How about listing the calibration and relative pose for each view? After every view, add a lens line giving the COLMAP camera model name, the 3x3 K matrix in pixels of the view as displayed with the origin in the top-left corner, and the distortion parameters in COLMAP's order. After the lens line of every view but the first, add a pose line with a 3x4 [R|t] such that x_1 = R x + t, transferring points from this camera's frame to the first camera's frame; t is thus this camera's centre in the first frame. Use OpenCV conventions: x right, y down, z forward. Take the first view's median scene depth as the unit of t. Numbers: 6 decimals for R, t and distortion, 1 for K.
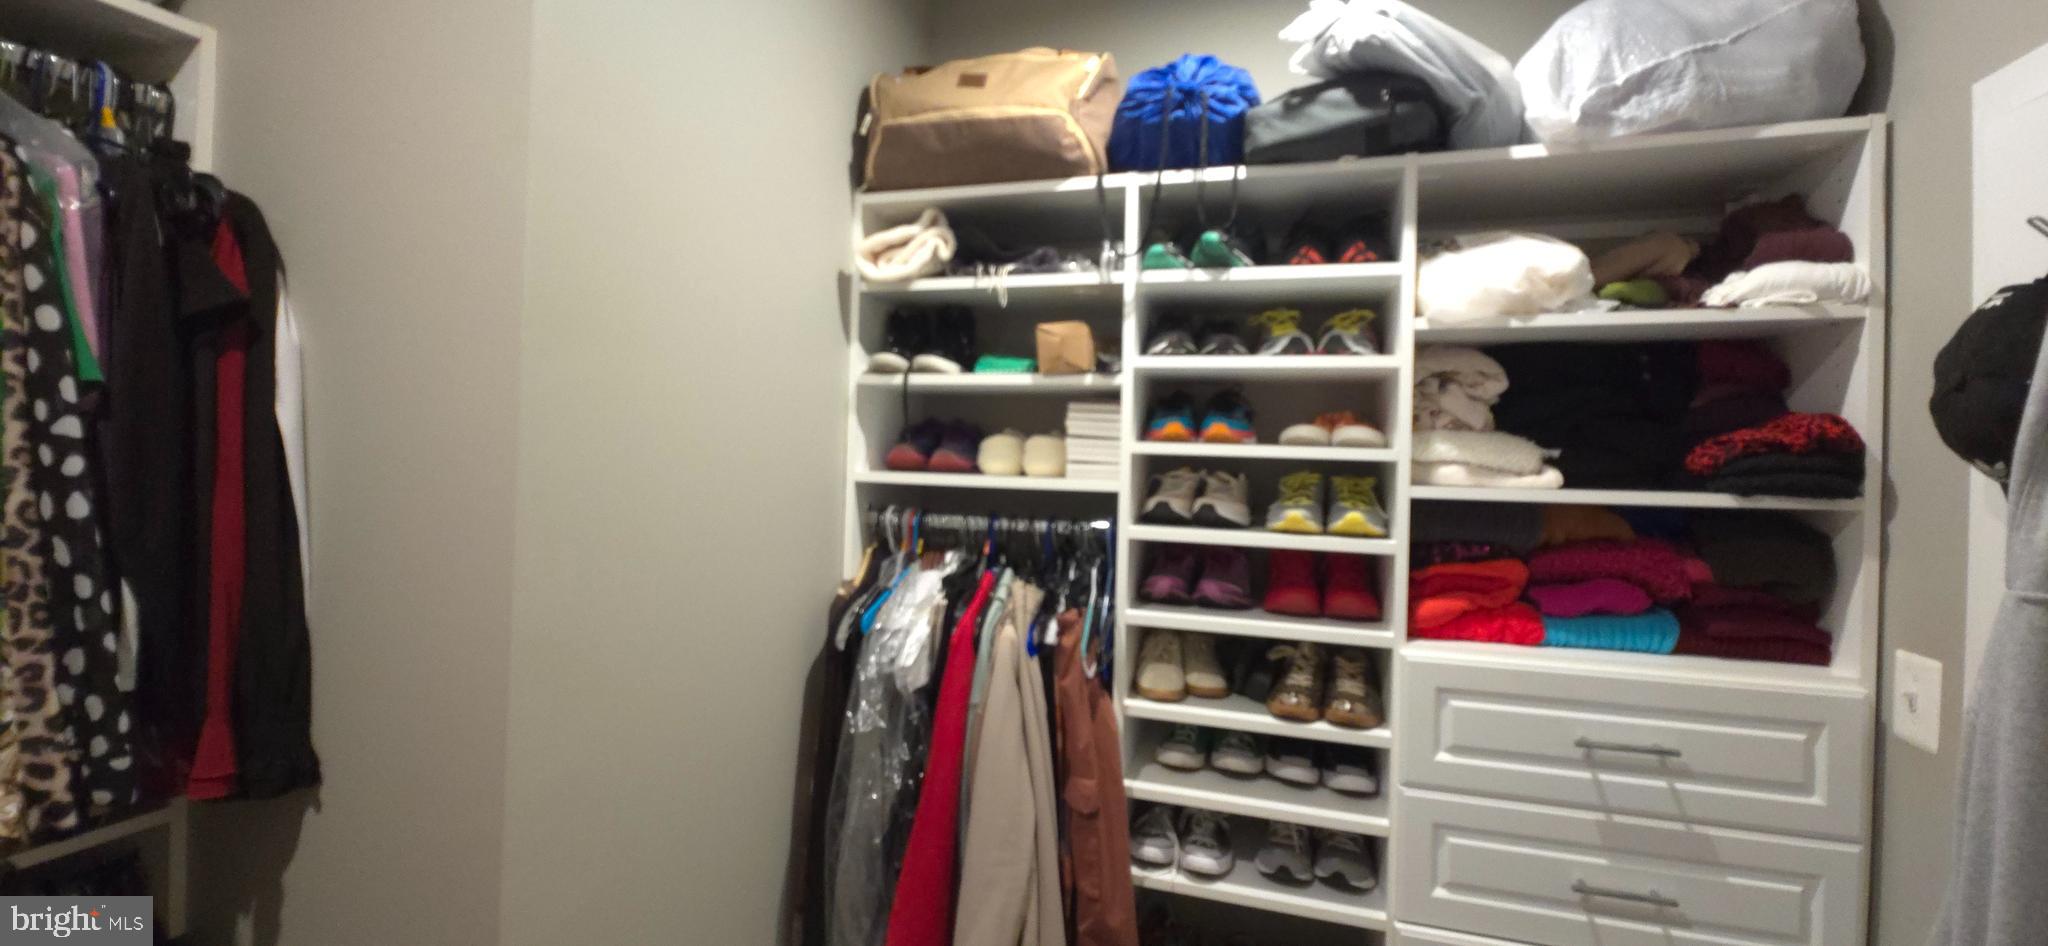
lens RADIAL K [[830.2, 0, 1017.9], [0, 830.2, 462.5], [0, 0, 1]] dist [0.001049, -0.000383]
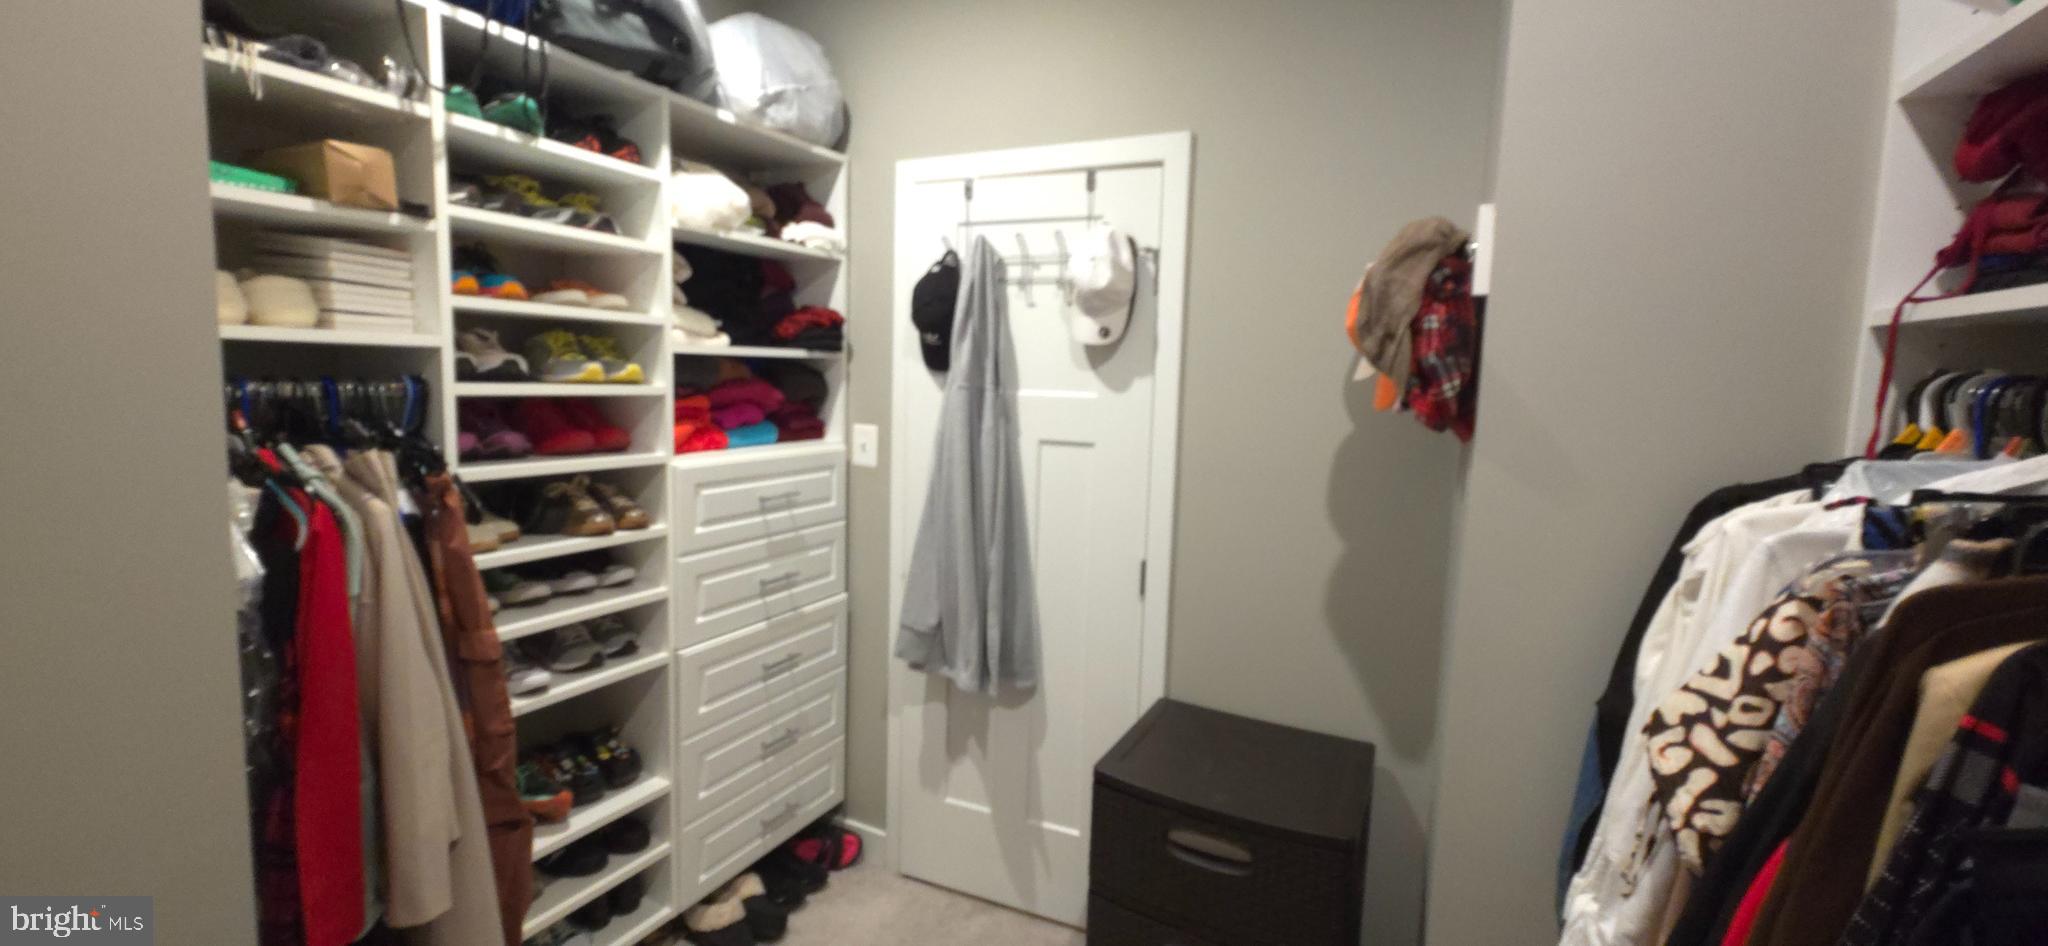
lens RADIAL K [[830.2, 0, 1017.9], [0, 830.2, 462.5], [0, 0, 1]] dist [0.001049, -0.000383]
pose [[0.164700, -0.131373, 0.977556, -0.774919], [-0.033964, 0.989747, 0.138733, 0.011971], [-0.985759, -0.056051, 0.158549, 0.206171]]
